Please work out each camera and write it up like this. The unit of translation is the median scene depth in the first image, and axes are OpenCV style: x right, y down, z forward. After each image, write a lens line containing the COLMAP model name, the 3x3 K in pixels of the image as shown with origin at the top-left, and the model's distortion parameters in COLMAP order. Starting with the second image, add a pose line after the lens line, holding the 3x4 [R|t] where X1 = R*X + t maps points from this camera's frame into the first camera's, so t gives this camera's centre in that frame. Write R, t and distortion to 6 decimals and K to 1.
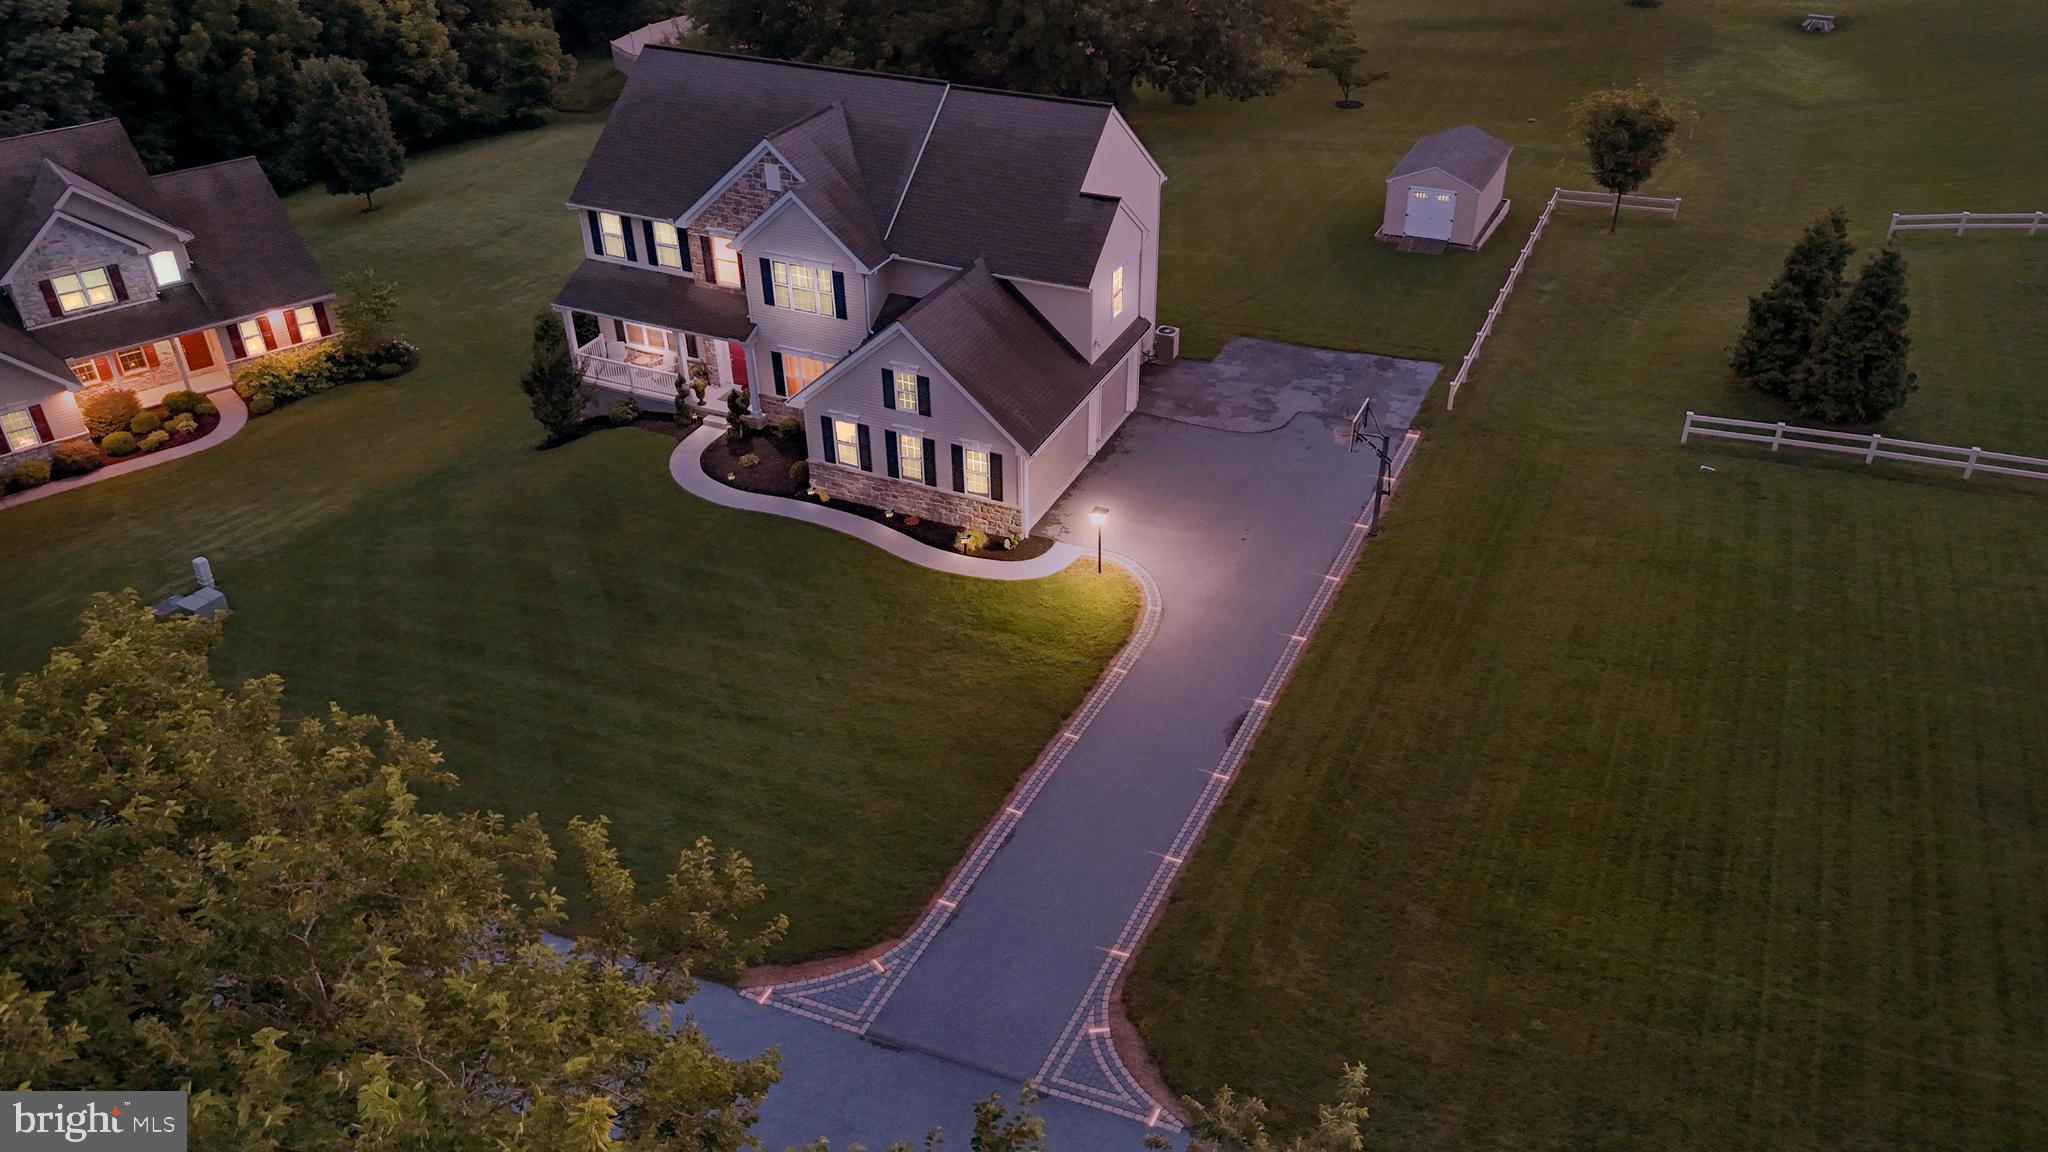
lens RADIAL K [[1515.6, 0, 1024.0], [0, 1515.6, 576.0], [0, 0, 1]] dist [0.070030, -0.049013]
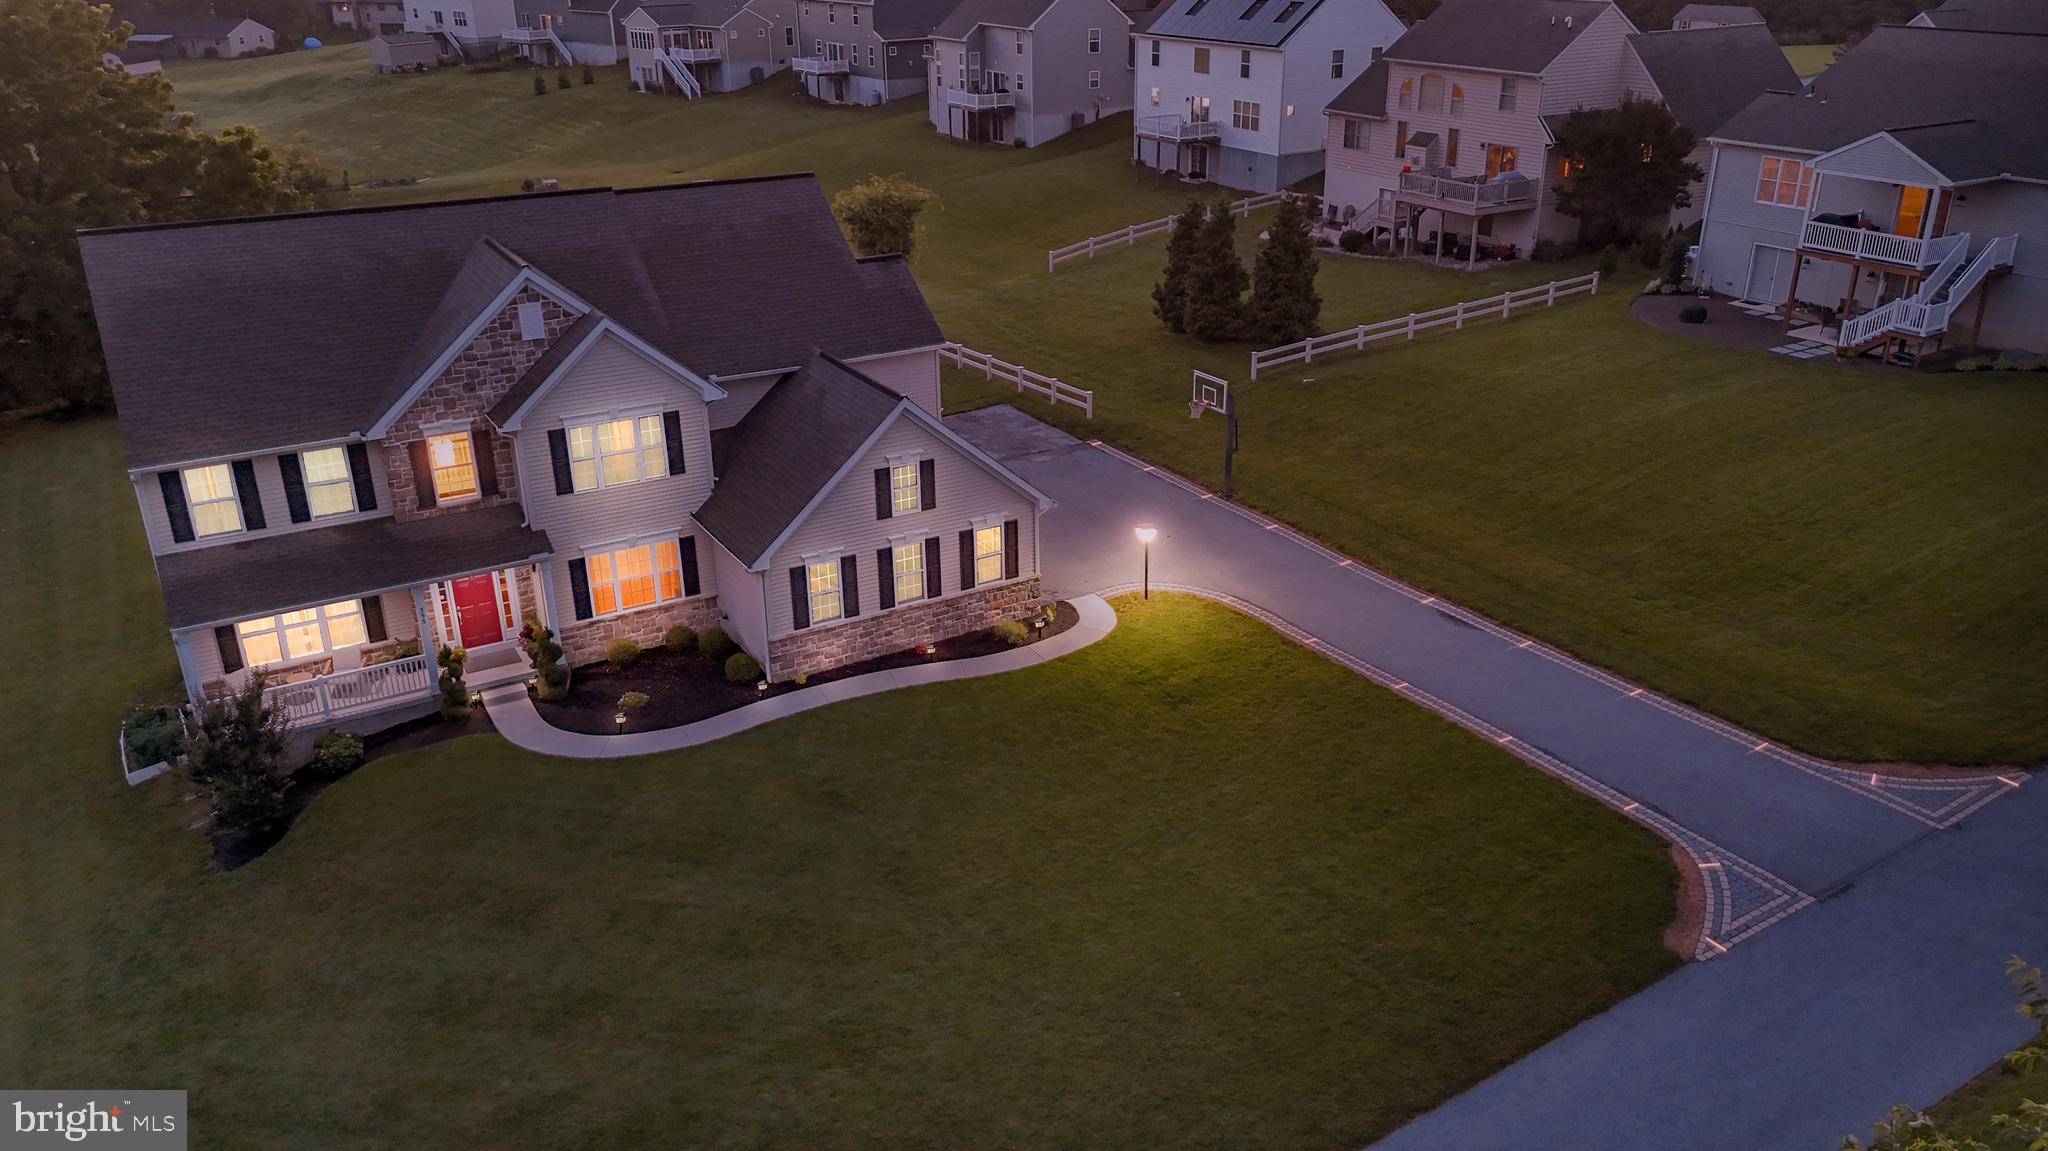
lens RADIAL K [[1515.6, 0, 1024.0], [0, 1515.6, 575.5], [0, 0, 1]] dist [0.070030, -0.049013]
pose [[0.578428, -0.320252, 0.750239, -0.740450], [0.453984, 0.890501, 0.030108, -0.083422], [-0.677731, 0.323181, 0.660480, 0.482106]]
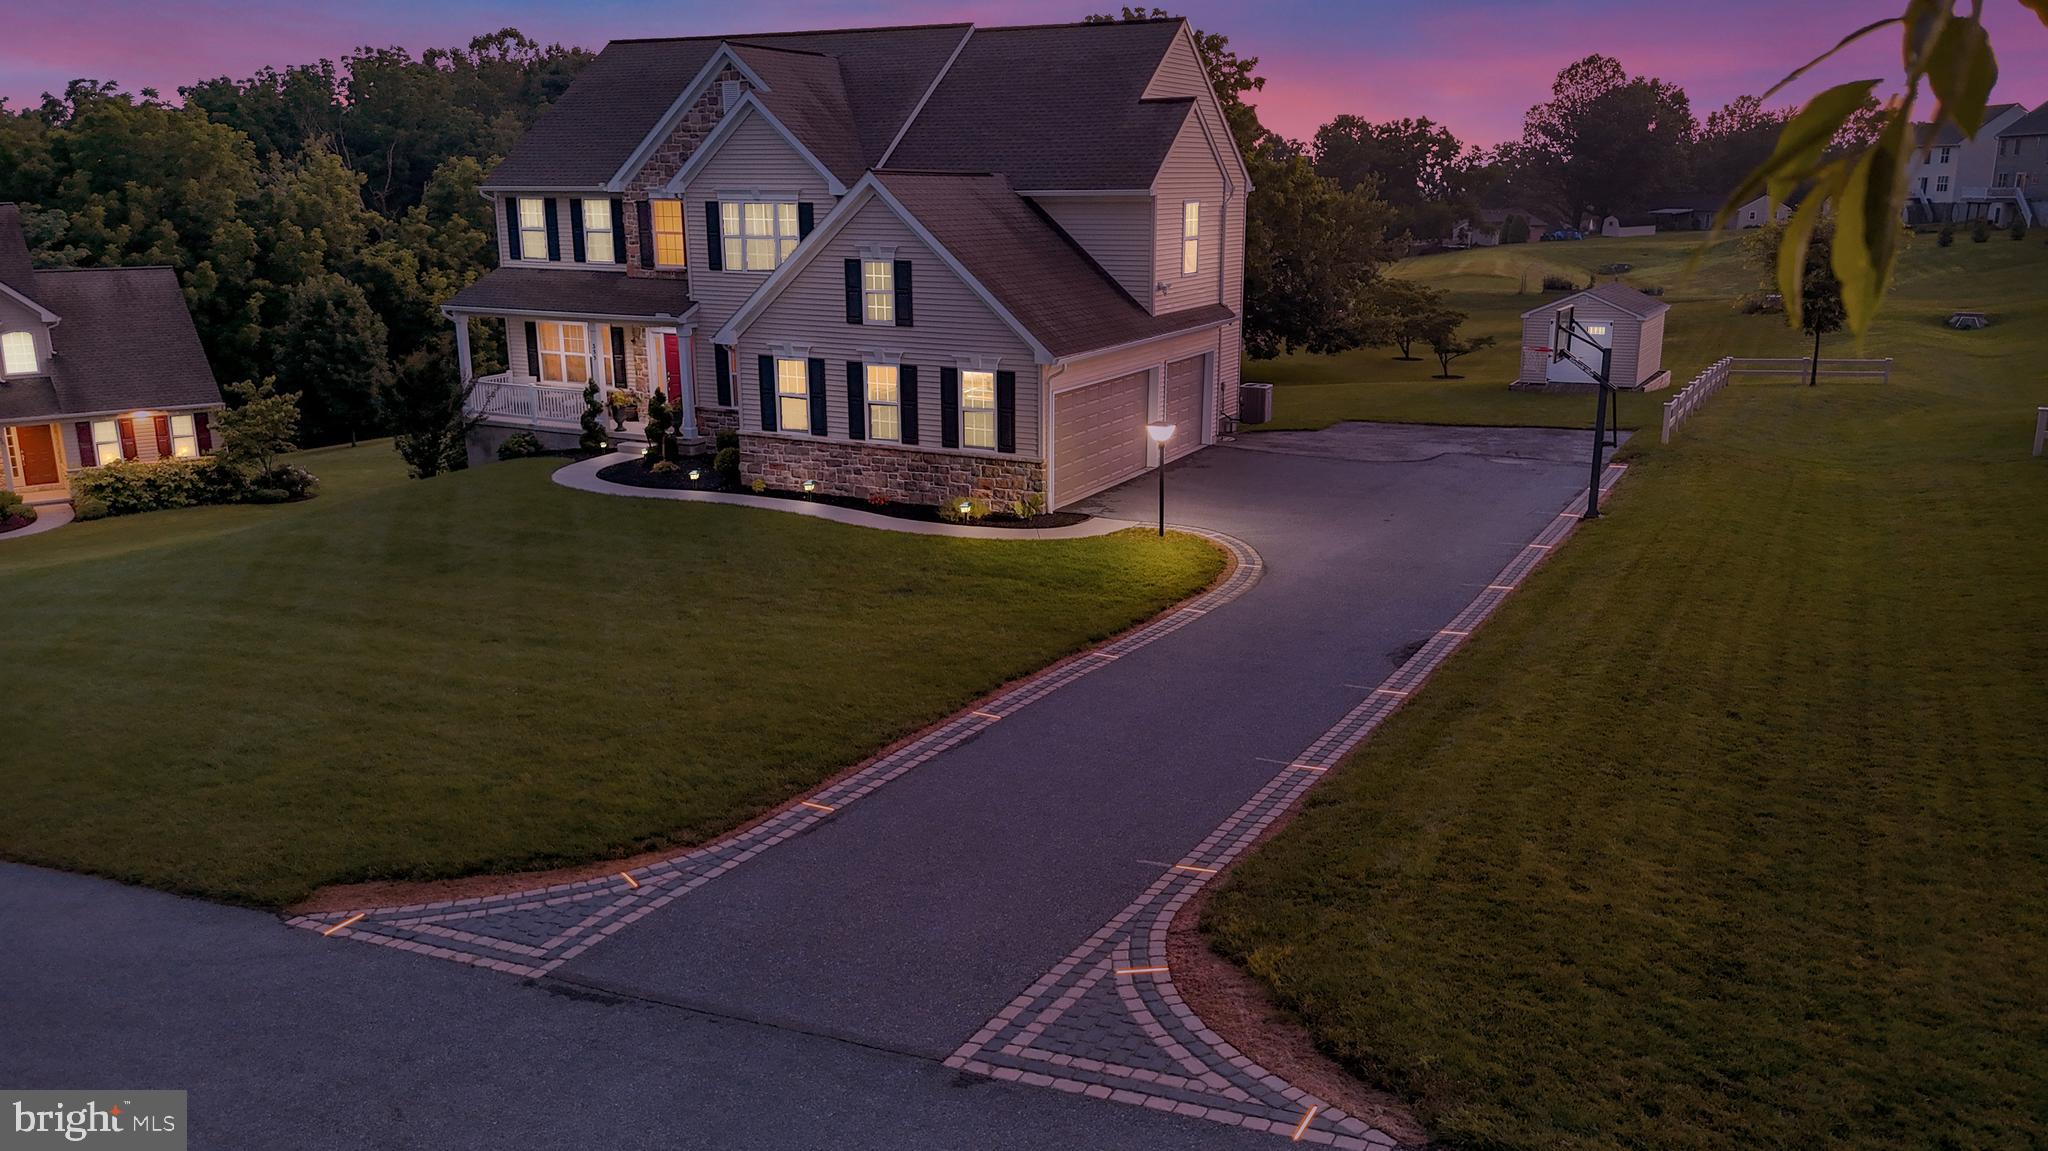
lens RADIAL K [[1515.6, 0, 1024.0], [0, 1515.6, 575.5], [0, 0, 1]] dist [0.070030, -0.049013]
pose [[0.998508, 0.022425, -0.049793, 0.026845], [-0.037293, 0.946088, -0.321755, 0.239648], [0.039893, 0.323132, 0.945513, 0.443531]]
